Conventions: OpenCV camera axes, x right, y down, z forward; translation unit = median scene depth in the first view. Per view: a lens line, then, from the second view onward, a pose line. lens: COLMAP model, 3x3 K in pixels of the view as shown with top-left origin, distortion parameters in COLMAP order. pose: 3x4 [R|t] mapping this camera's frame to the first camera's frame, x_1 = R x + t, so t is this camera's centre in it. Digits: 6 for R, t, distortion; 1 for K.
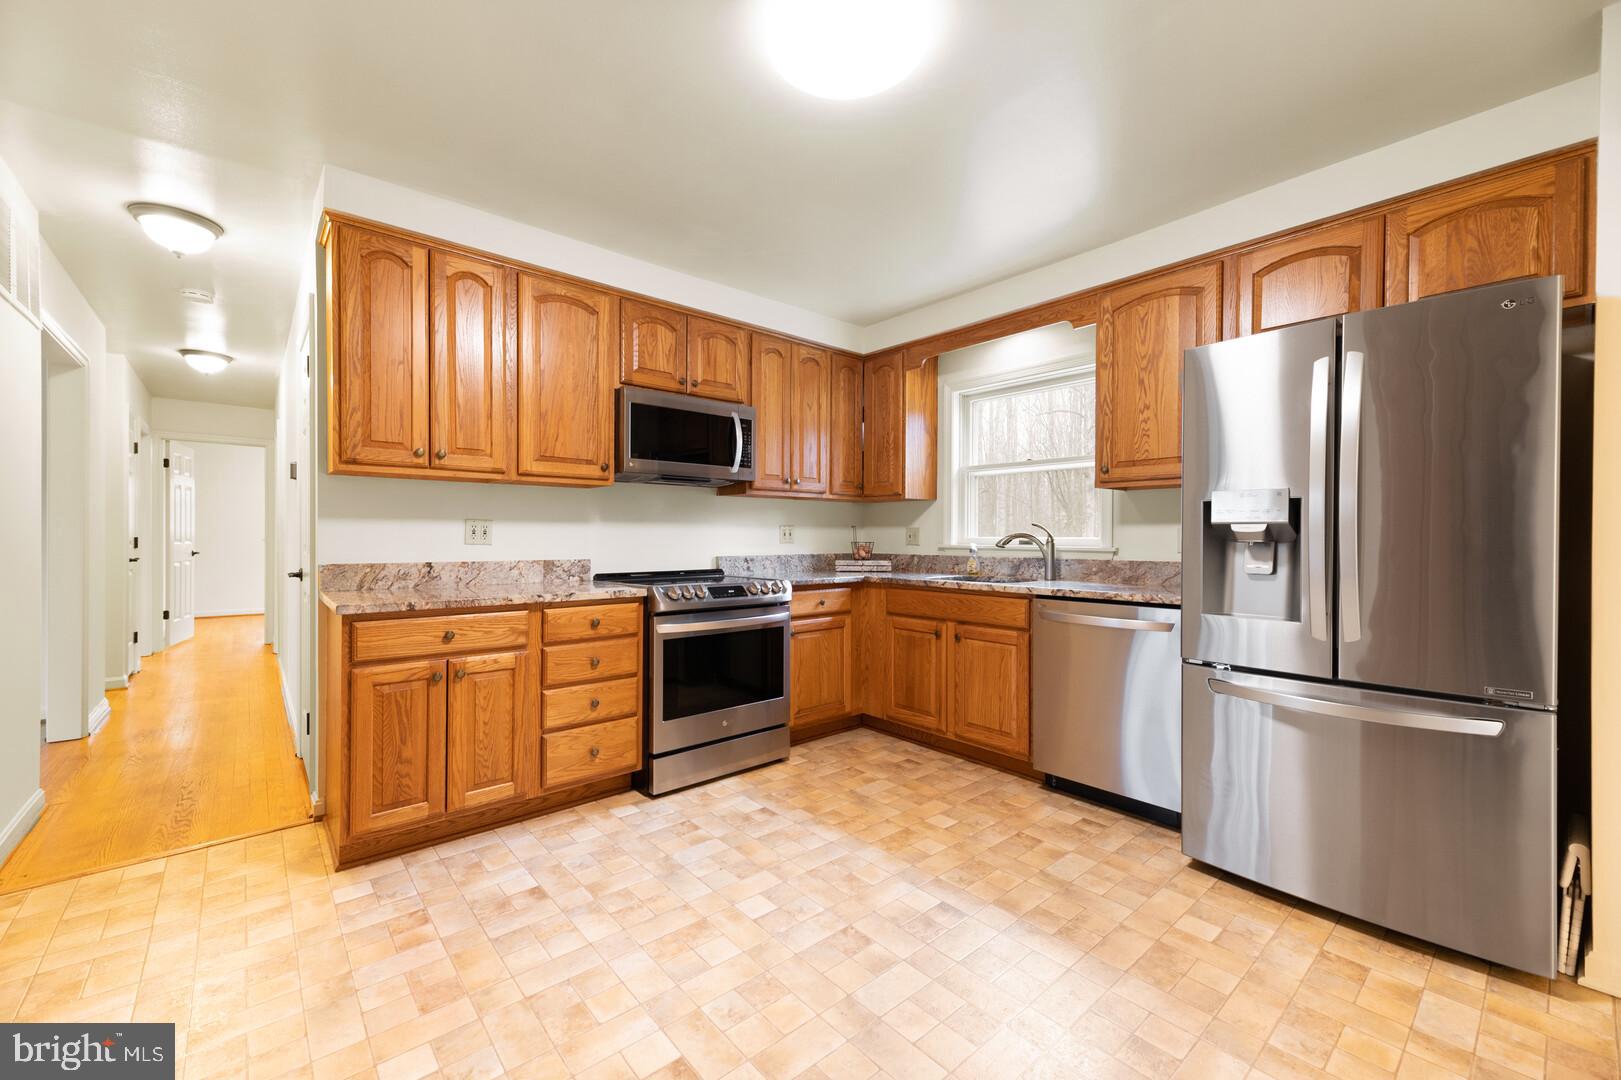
lens RADIAL K [[641.9, 0, 808.4], [0, 641.9, 540.2], [0, 0, 1]] dist [0.004737, -0.000677]
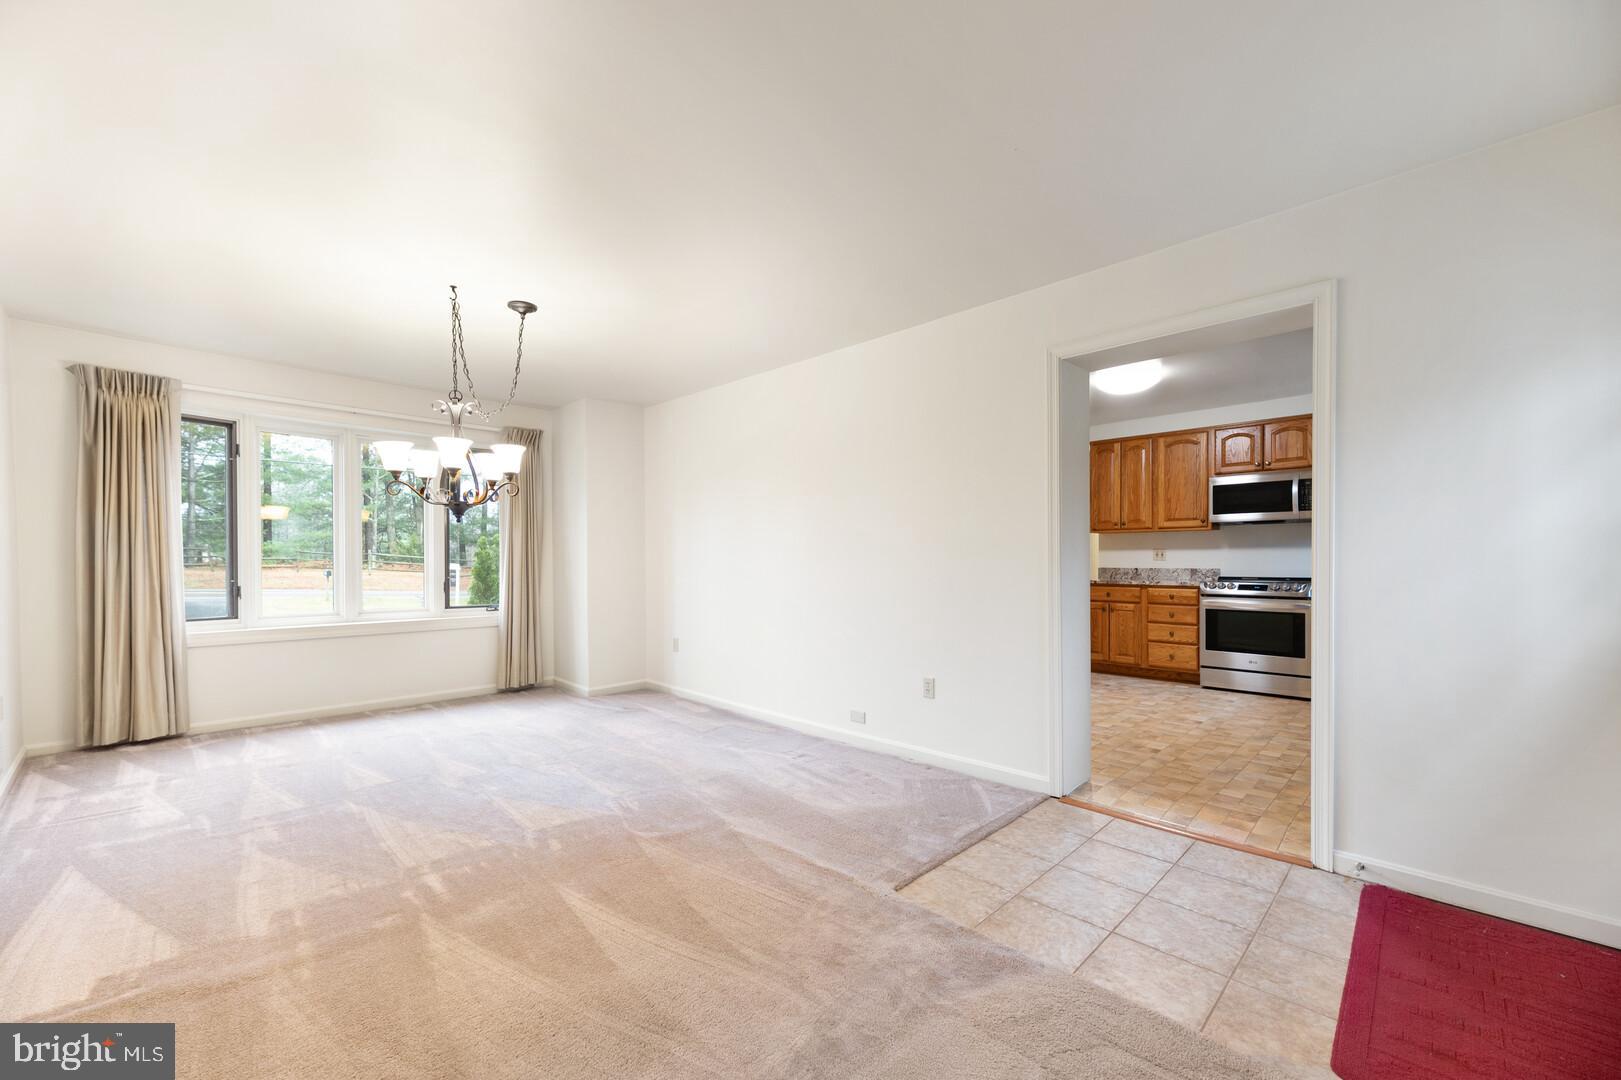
lens RADIAL K [[641.9, 0, 808.4], [0, 641.9, 540.2], [0, 0, 1]] dist [0.004737, -0.000677]
pose [[0.073865, -0.030942, -0.996788, 1.652746], [0.000159, 0.999519, -0.031015, 0.006098], [0.997268, 0.002133, 0.073835, -0.361083]]
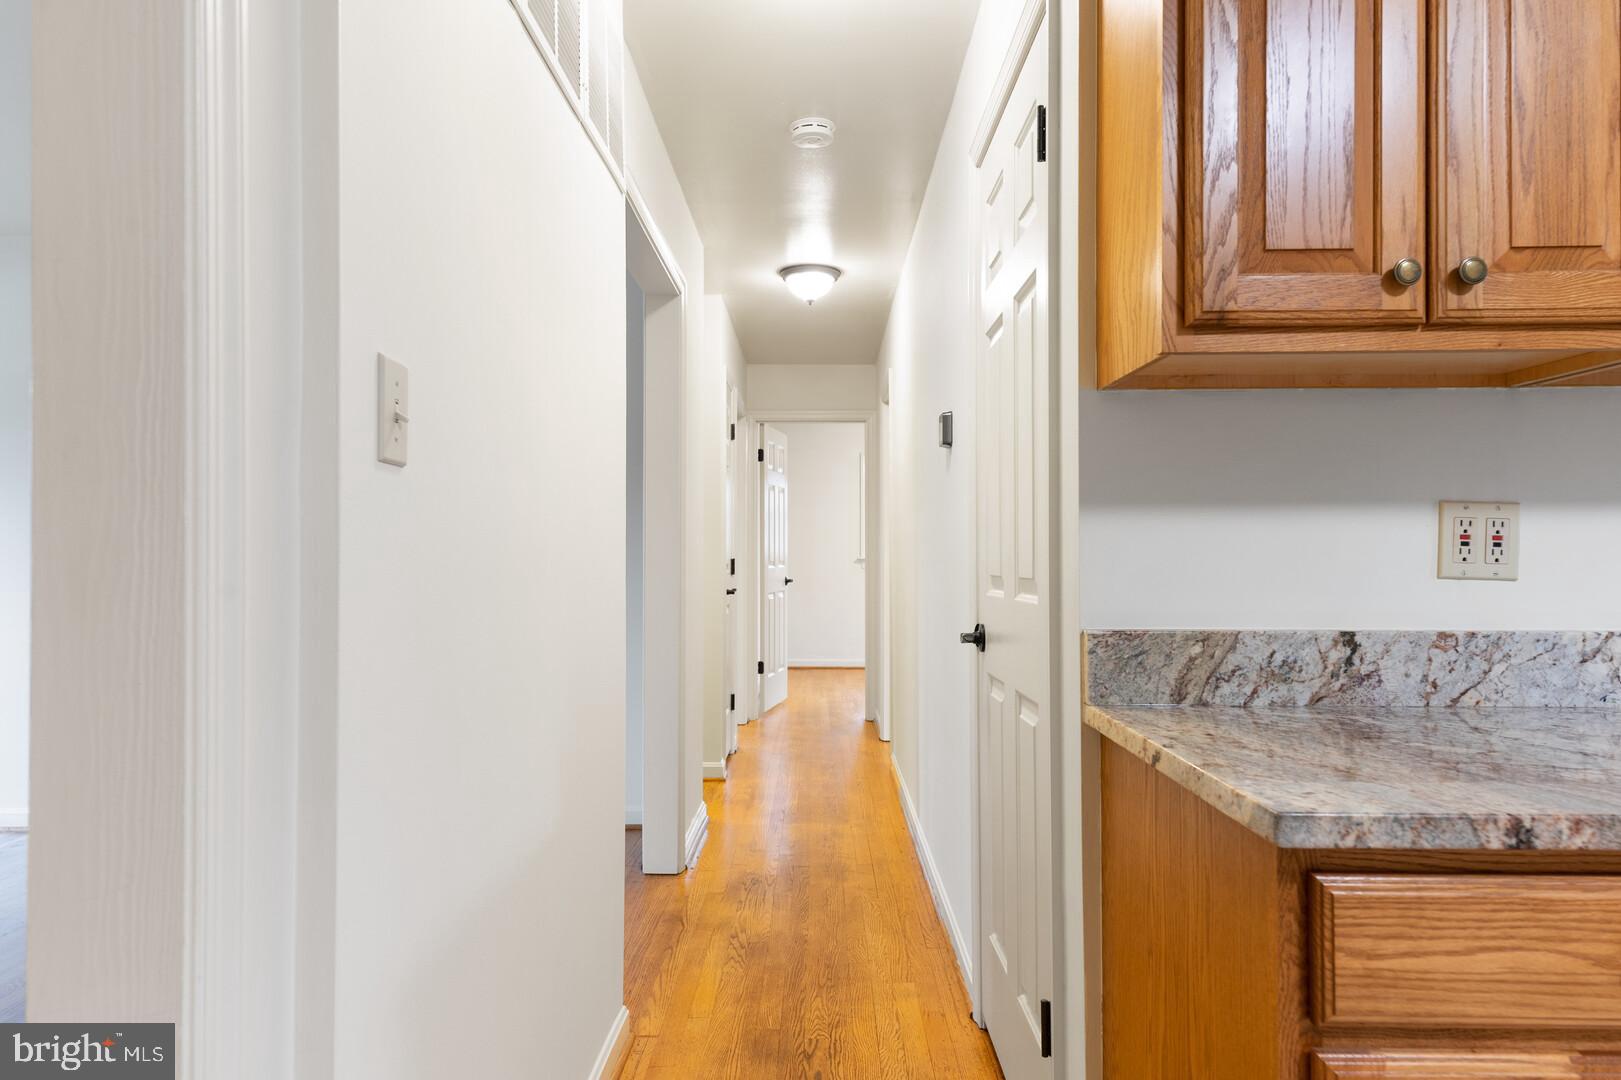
lens RADIAL K [[1006.4, 0, 779.3], [0, 1006.4, 553.7], [0, 0, 1]] dist [0.002140, 0.000348]
pose [[0.728396, -0.006399, -0.685126, -0.446374], [0.001007, 0.999965, -0.008268, -0.002249], [0.685155, 0.005333, 0.728377, 0.413559]]
